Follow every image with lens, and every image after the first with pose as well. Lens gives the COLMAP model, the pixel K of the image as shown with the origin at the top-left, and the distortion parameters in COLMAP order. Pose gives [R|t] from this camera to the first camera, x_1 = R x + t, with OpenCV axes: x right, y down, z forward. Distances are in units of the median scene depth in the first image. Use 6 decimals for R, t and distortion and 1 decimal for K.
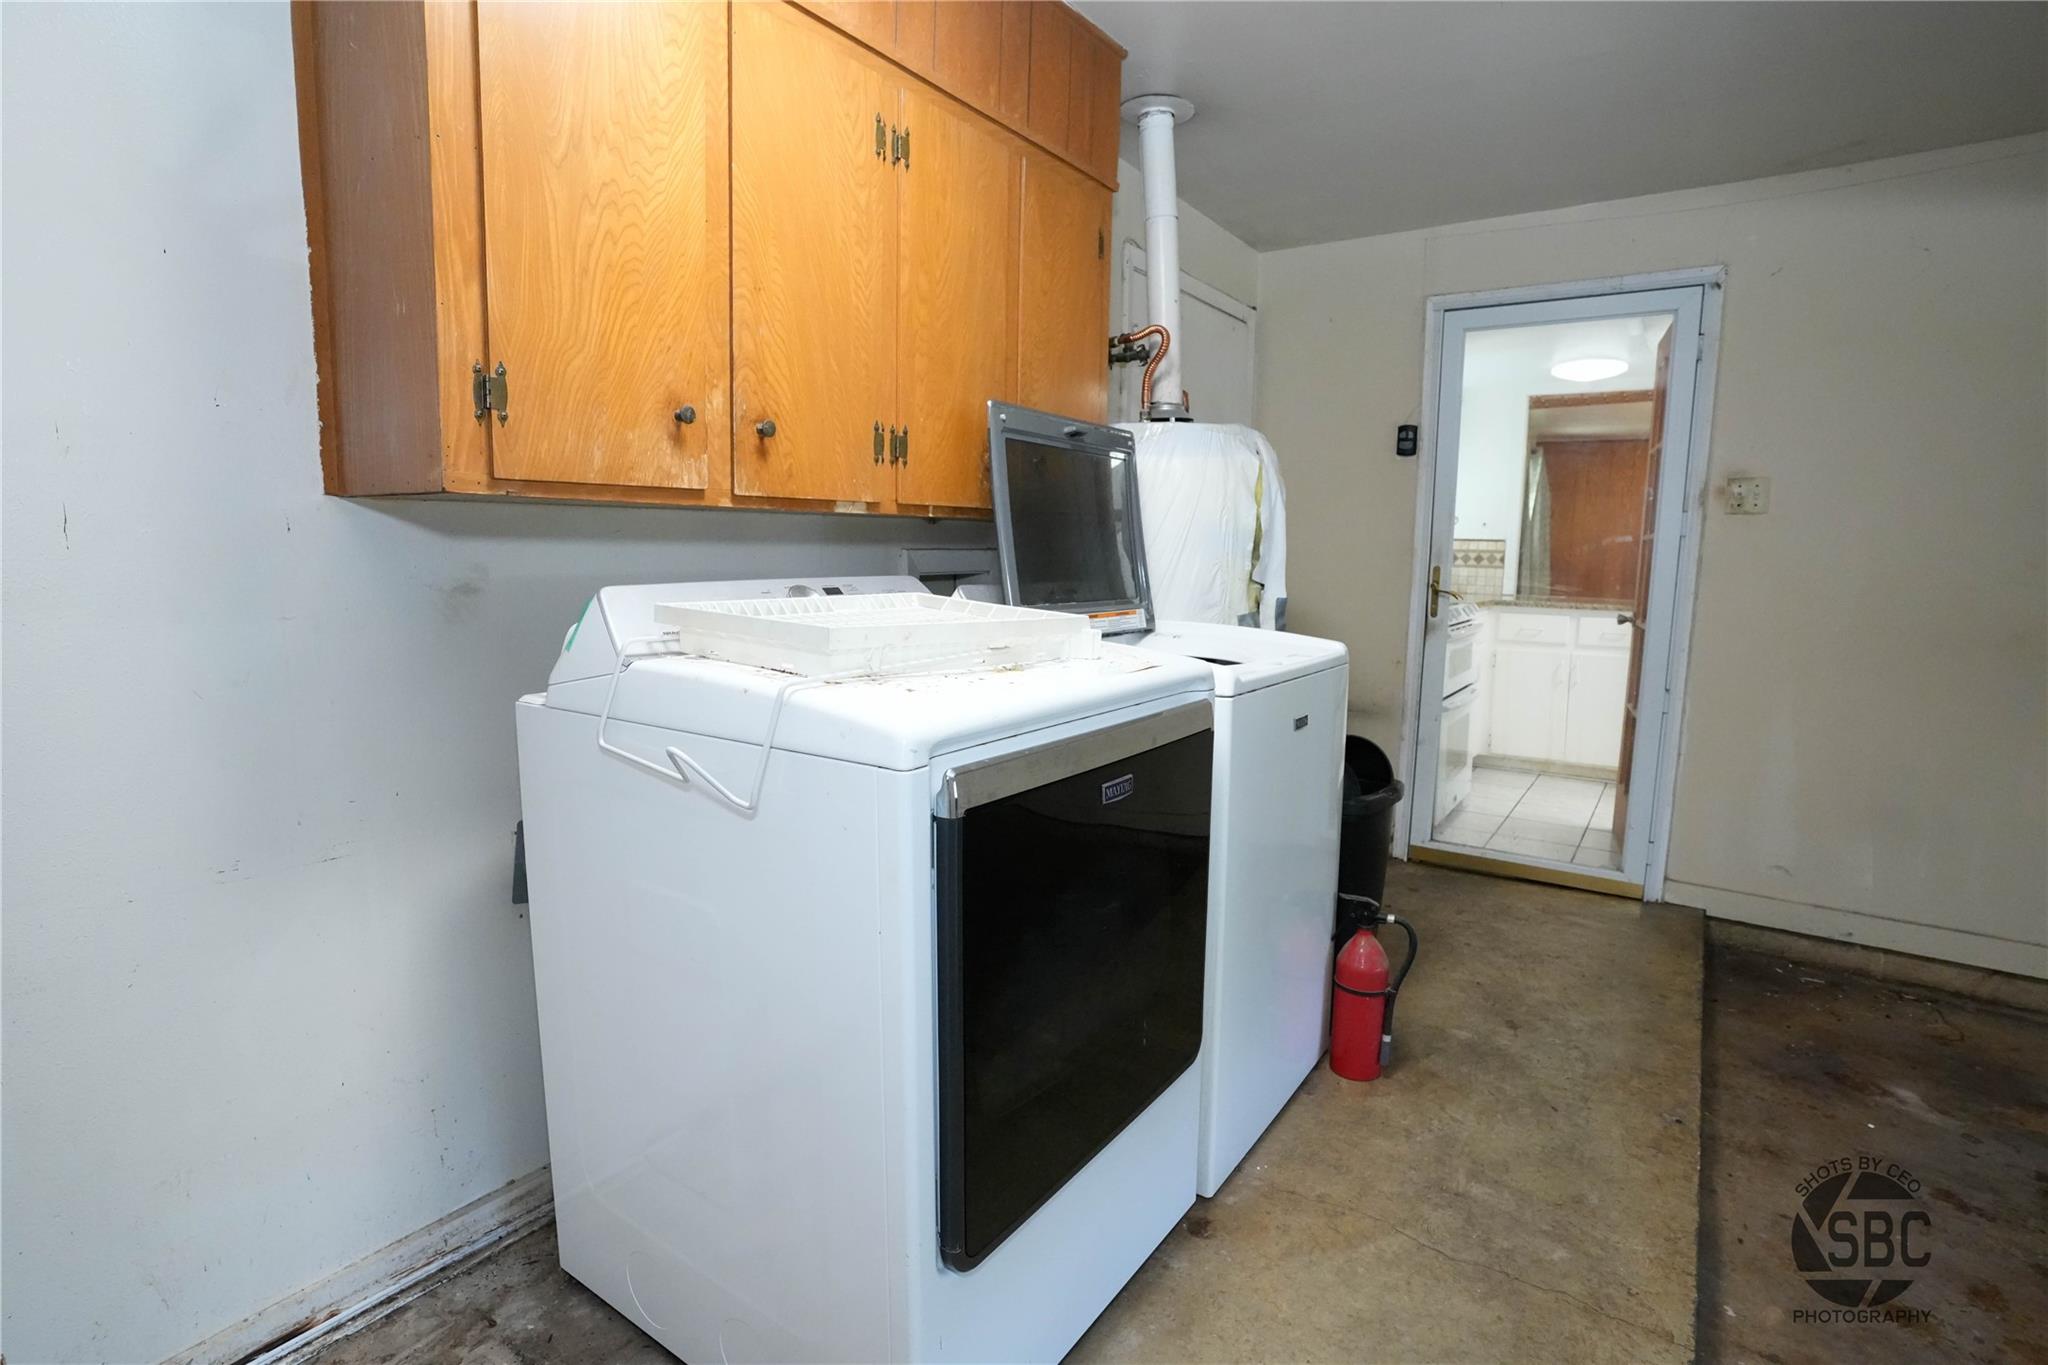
lens RADIAL K [[977.8, 0, 1021.3], [0, 977.8, 678.3], [0, 0, 1]] dist [-0.013202, 0.005942]
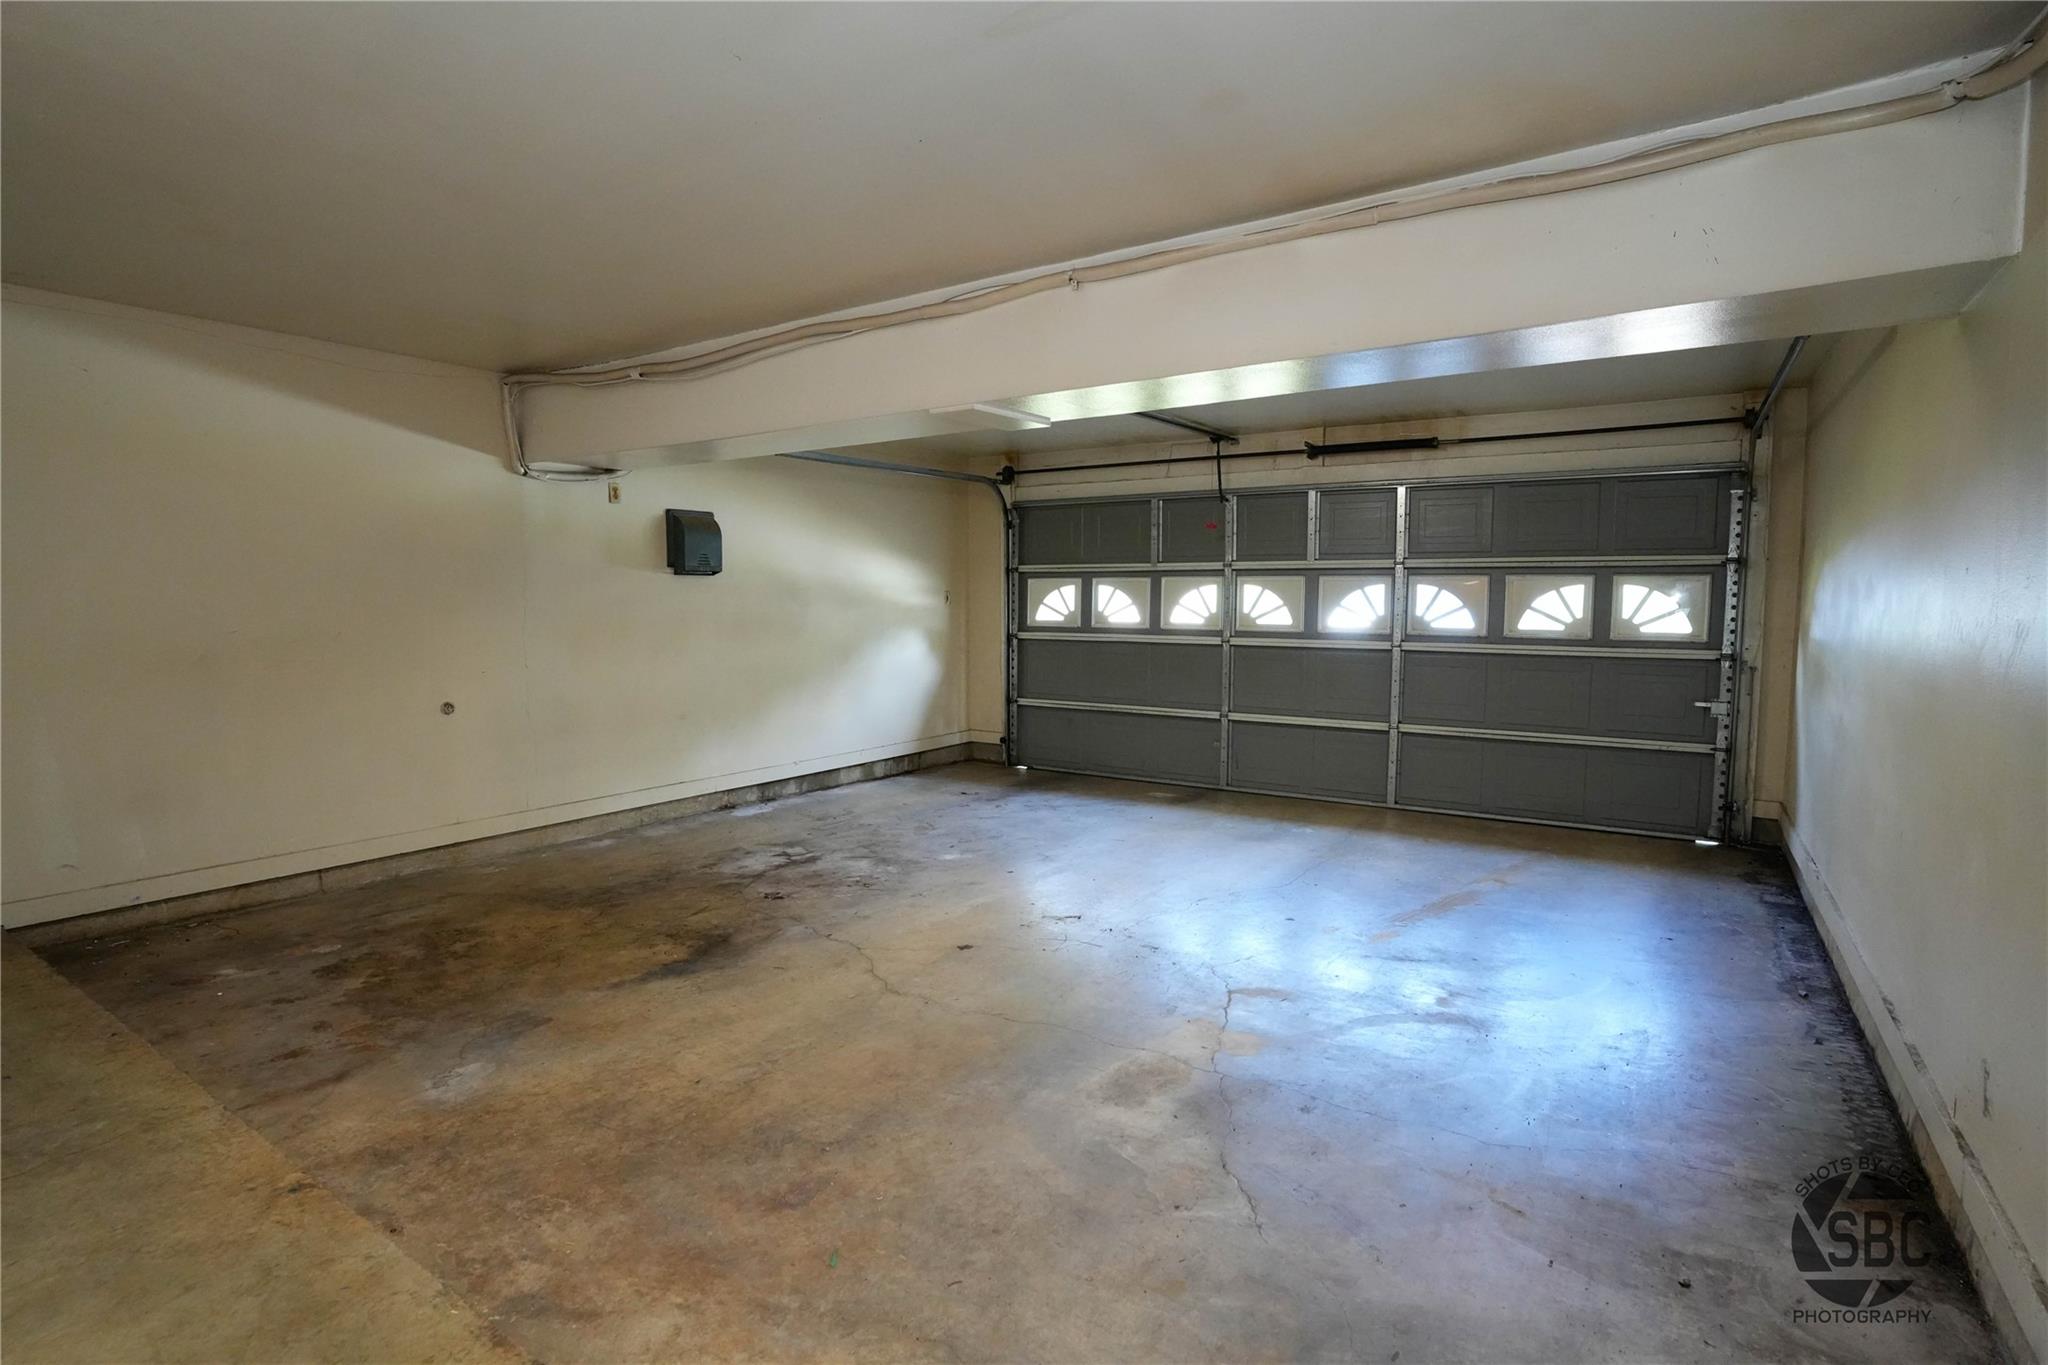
lens RADIAL K [[977.8, 0, 1022.0], [0, 977.8, 684.1], [0, 0, 1]] dist [-0.013202, 0.005942]
pose [[-0.015108, -0.097632, 0.995108, -0.437962], [0.136357, 0.985723, 0.098781, 0.020819], [-0.990545, 0.137183, -0.001579, -0.201000]]
